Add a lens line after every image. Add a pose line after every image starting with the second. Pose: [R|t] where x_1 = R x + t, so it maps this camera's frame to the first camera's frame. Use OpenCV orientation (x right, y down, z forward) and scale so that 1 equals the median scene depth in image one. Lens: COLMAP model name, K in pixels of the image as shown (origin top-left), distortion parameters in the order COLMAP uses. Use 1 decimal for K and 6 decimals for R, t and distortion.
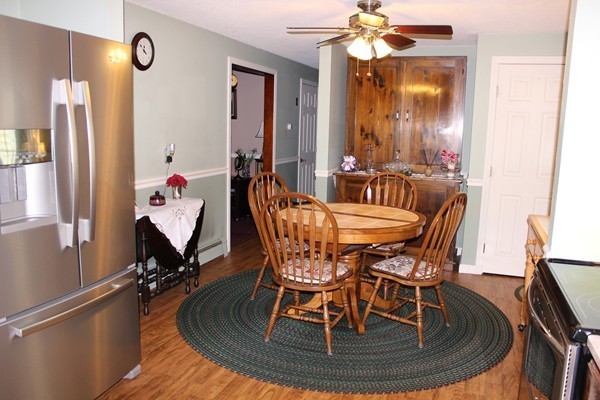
lens RADIAL K [[497.0, 0, 300.8], [0, 497.0, 199.8], [0, 0, 1]] dist [-0.119641, 0.017315]
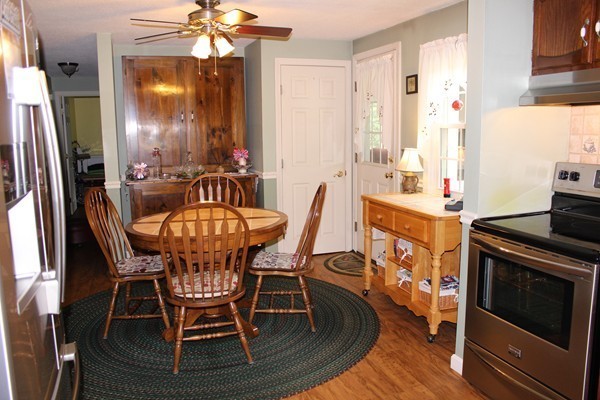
lens RADIAL K [[497.0, 0, 301.4], [0, 497.0, 198.5], [0, 0, 1]] dist [-0.119641, 0.017315]
pose [[0.773057, -0.129126, 0.621055, -0.380553], [0.133734, 0.990233, 0.039418, -0.026907], [-0.620079, 0.052584, 0.782775, 0.153701]]
